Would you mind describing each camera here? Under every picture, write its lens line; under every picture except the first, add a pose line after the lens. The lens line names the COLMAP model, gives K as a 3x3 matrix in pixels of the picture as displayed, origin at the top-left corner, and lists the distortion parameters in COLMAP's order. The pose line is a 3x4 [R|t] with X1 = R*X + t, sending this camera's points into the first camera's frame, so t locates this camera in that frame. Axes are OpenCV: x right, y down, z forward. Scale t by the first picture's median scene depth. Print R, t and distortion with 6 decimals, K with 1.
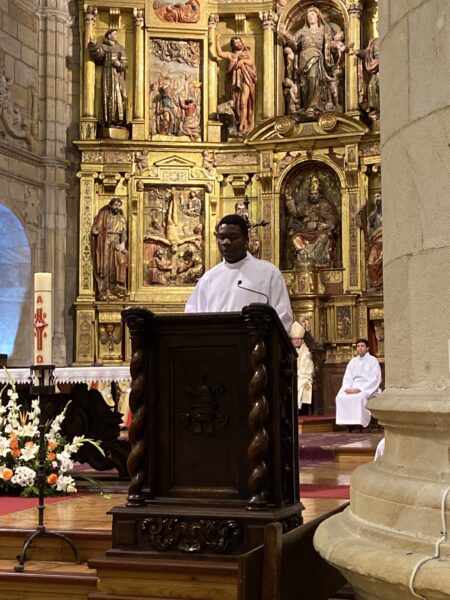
lens RADIAL K [[1024.5, 0, 237.4], [0, 1024.5, 288.0], [0, 0, 1]] dist [0.106011, 0.000000]
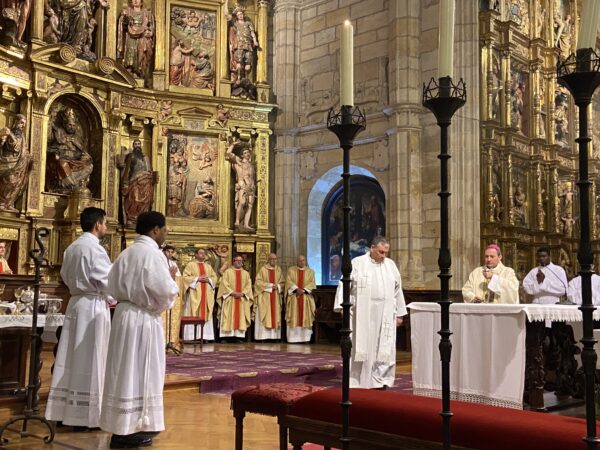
lens RADIAL K [[717.5, 0, 292.4], [0, 717.5, 218.5], [0, 0, 1]] dist [0.086397, 0.000000]
pose [[0.409490, 0.116282, 0.904874, -0.504557], [-0.106625, 0.991147, -0.079117, 0.039736], [-0.906062, -0.064084, 0.418263, 0.473611]]
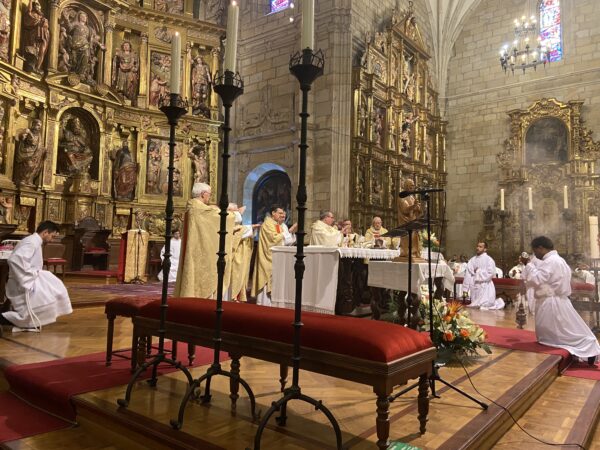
lens RADIAL K [[453.9, 0, 298.2], [0, 453.9, 218.4], [0, 0, 1]] dist [0.118947, -0.145815]
pose [[0.325227, 0.093400, 0.941012, -0.470500], [-0.120469, 0.991094, -0.056735, 0.042785], [-0.937931, -0.094912, 0.333582, 0.438975]]
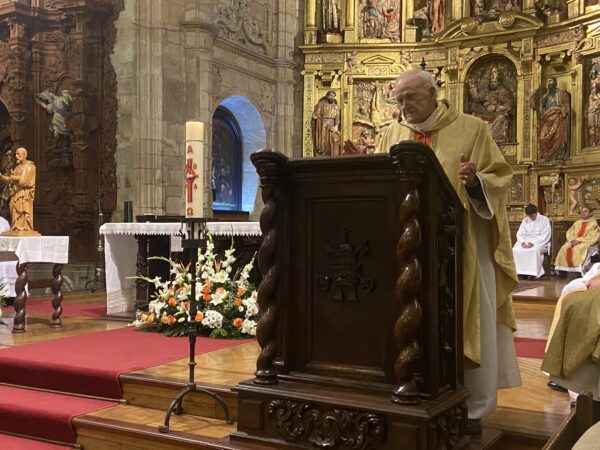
lens RADIAL K [[696.1, 0, 296.1], [0, 696.1, 219.5], [0, 0, 1]] dist [0.079915, 0.000000]
pose [[0.980315, 0.010918, -0.197138, 0.011578], [0.003256, 0.997440, 0.071436, 0.010423], [0.197414, -0.070671, 0.977770, 0.131504]]
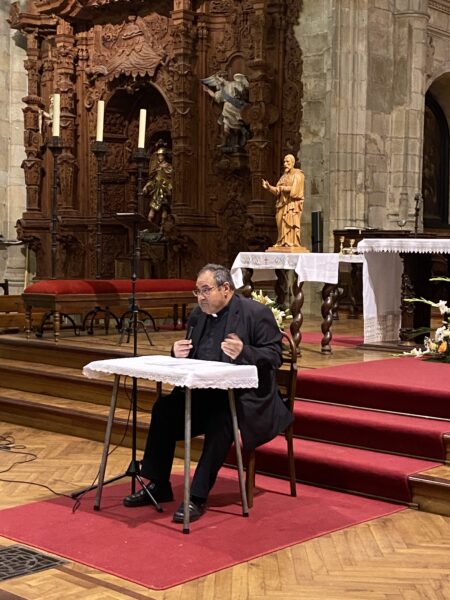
lens RADIAL K [[986.8, 0, 235.4], [0, 986.8, 283.5], [0, 0, 1]] dist [0.099984, 0.000000]
pose [[0.920238, 0.037948, -0.389515, -0.042691], [0.009513, 0.992825, 0.119200, 0.003325], [0.391243, -0.113398, 0.913274, 0.022692]]
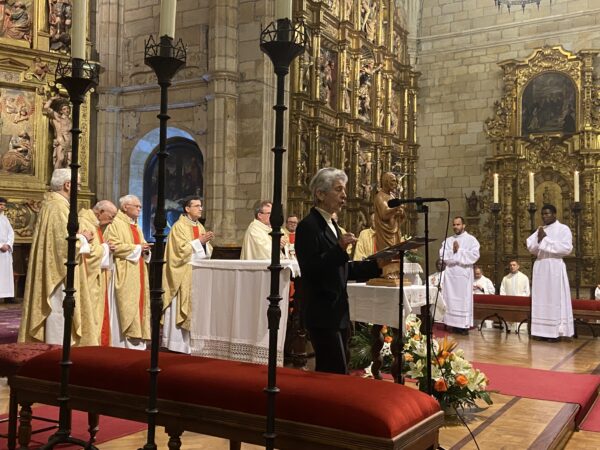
lens RADIAL K [[664.6, 0, 293.4], [0, 664.6, 219.5], [0, 0, 1]] dist [0.085401, 0.000000]
pose [[0.191735, 0.068172, 0.979076, -0.485245], [-0.118071, 0.991942, -0.045946, 0.035718], [-0.974319, -0.106792, 0.198239, 0.450189]]
